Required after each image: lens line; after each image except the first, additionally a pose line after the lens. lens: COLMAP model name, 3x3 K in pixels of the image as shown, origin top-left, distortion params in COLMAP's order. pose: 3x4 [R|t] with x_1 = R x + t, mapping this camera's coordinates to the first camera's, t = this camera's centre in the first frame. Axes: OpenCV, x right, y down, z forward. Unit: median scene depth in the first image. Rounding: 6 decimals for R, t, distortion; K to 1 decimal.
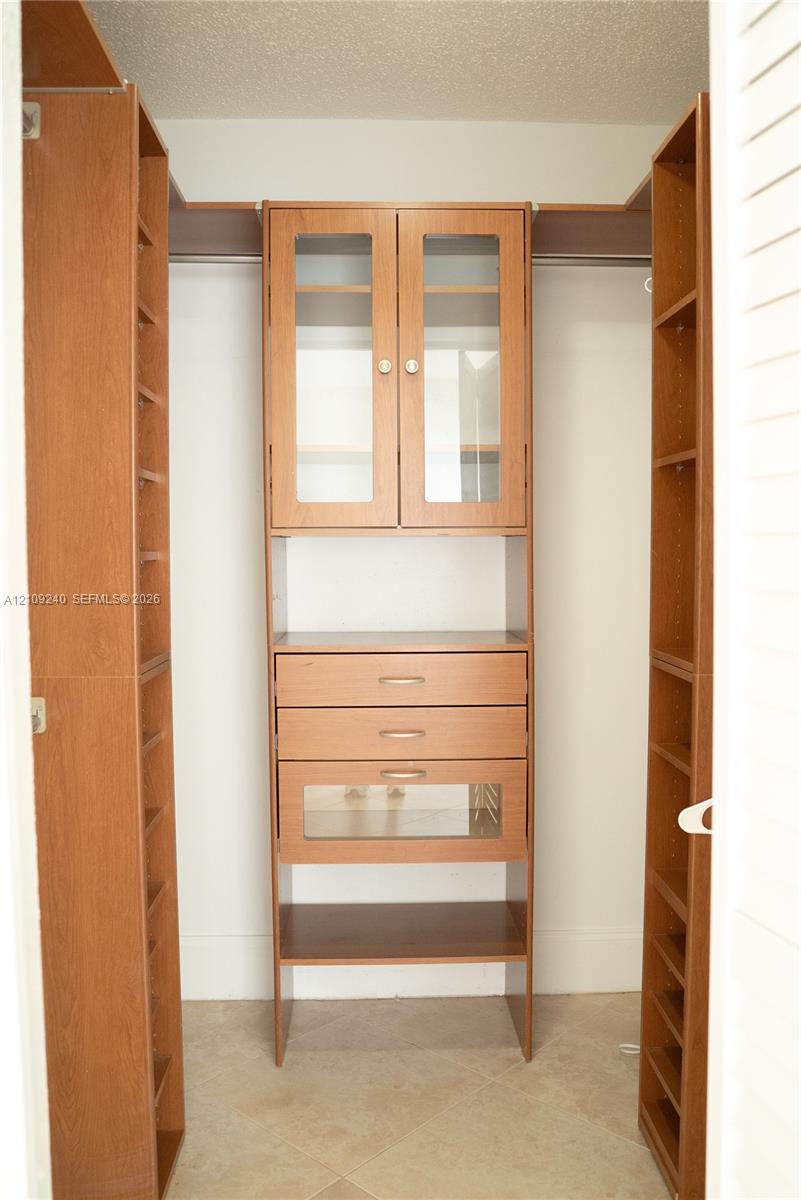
lens RADIAL K [[963.7, 0, 402.4], [0, 963.7, 599.1], [0, 0, 1]] dist [-0.097361, 0.055267]
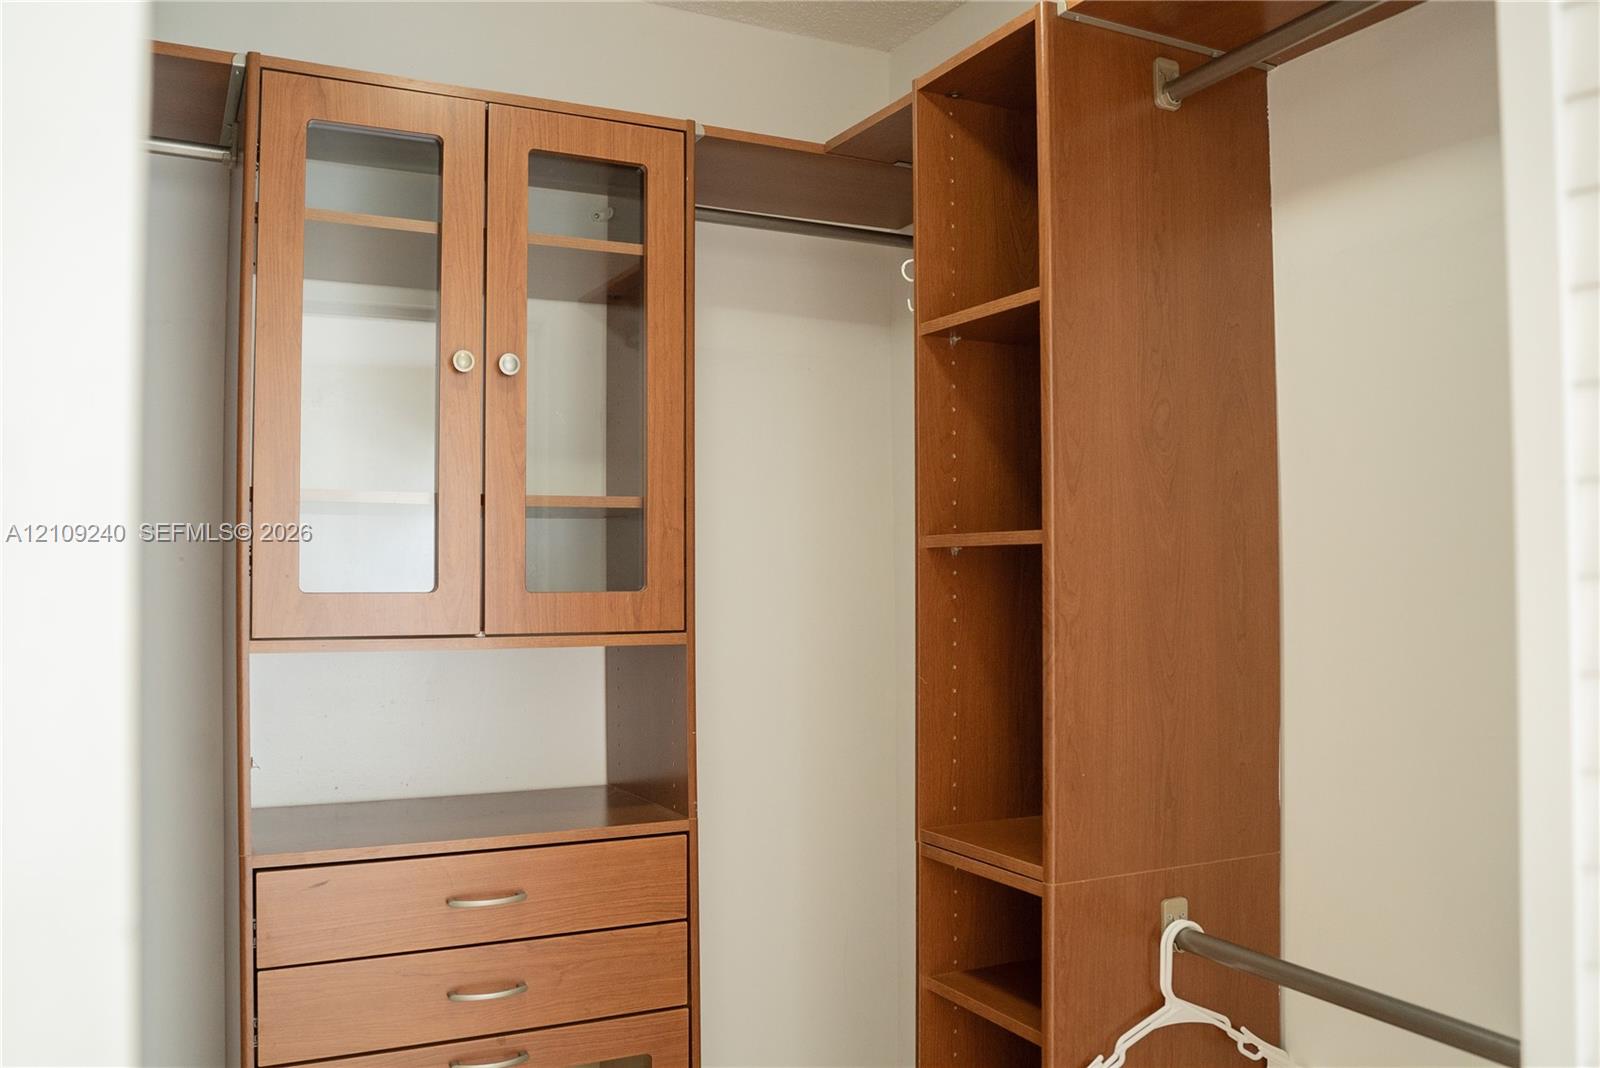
lens RADIAL K [[1284.9, 0, 791.5], [0, 1284.9, 538.1], [0, 0, 1]] dist [-0.097361, 0.055267]
pose [[0.906656, 0.014994, 0.421605, -0.162349], [0.022596, 0.996208, -0.084022, -0.064734], [-0.421266, 0.085706, 0.902879, 0.219838]]
